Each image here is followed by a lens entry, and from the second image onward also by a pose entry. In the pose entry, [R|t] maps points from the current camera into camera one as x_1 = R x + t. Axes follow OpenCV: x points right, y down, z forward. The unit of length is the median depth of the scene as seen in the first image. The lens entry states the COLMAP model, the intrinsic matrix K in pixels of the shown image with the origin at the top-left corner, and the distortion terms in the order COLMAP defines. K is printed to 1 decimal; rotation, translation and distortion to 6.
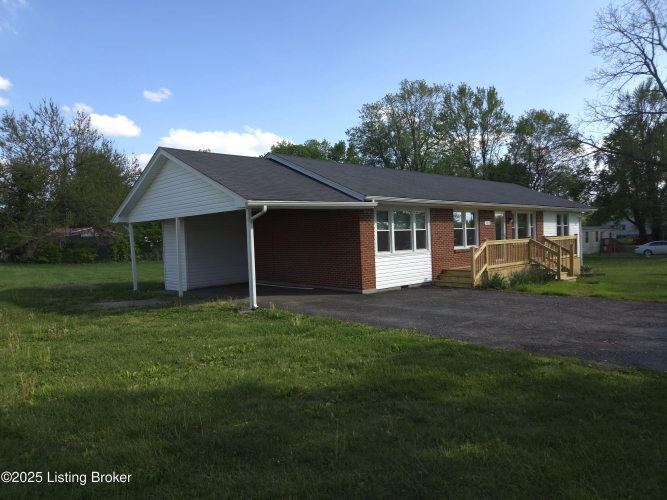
lens RADIAL K [[435.0, 0, 320.5], [0, 435.0, 242.0], [0, 0, 1]] dist [0.049072, -0.052283]
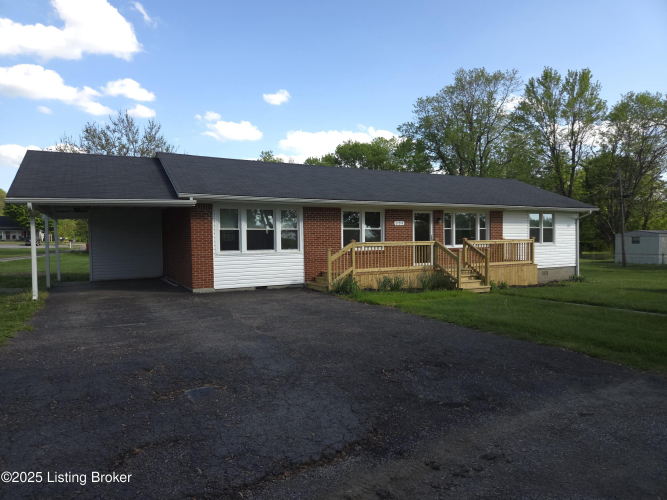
lens RADIAL K [[435.0, 0, 329.8], [0, 435.0, 249.4], [0, 0, 1]] dist [0.049072, -0.052283]
pose [[0.969588, 0.024731, -0.243489, 0.161286], [-0.020289, 0.999579, 0.020736, -0.001677], [0.243899, -0.015165, 0.969682, 0.026944]]
